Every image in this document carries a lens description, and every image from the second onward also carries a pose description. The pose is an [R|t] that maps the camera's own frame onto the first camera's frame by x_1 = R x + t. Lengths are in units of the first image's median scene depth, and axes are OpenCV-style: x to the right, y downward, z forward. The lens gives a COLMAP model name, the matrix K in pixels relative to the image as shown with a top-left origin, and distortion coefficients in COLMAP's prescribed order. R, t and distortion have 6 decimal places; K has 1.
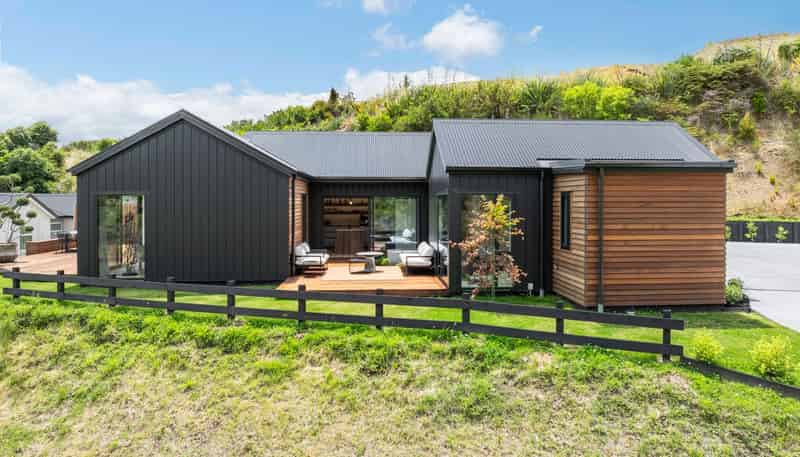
lens RADIAL K [[607.4, 0, 416.4], [0, 607.4, 230.8], [0, 0, 1]] dist [-0.028709, 0.000333]
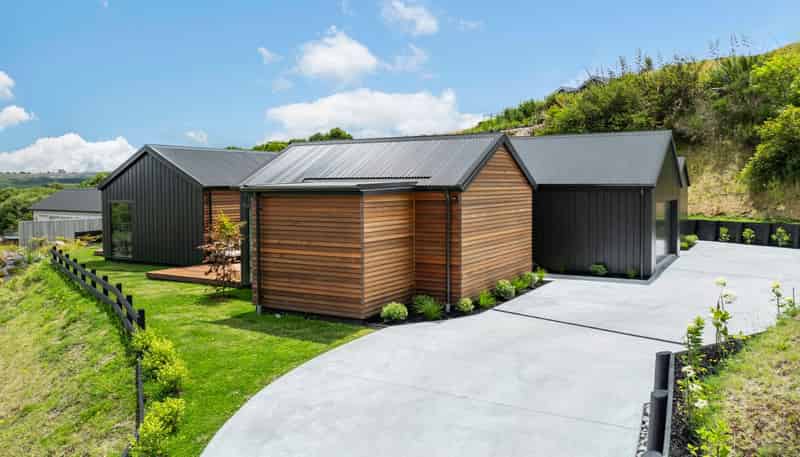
lens RADIAL K [[607.4, 0, 416.4], [0, 607.4, 230.8], [0, 0, 1]] dist [-0.028709, 0.000333]
pose [[0.776687, 0.042050, -0.628482, 1.263763], [0.013693, 0.996406, 0.083588, -0.121266], [0.629738, -0.073527, 0.773320, 0.252669]]
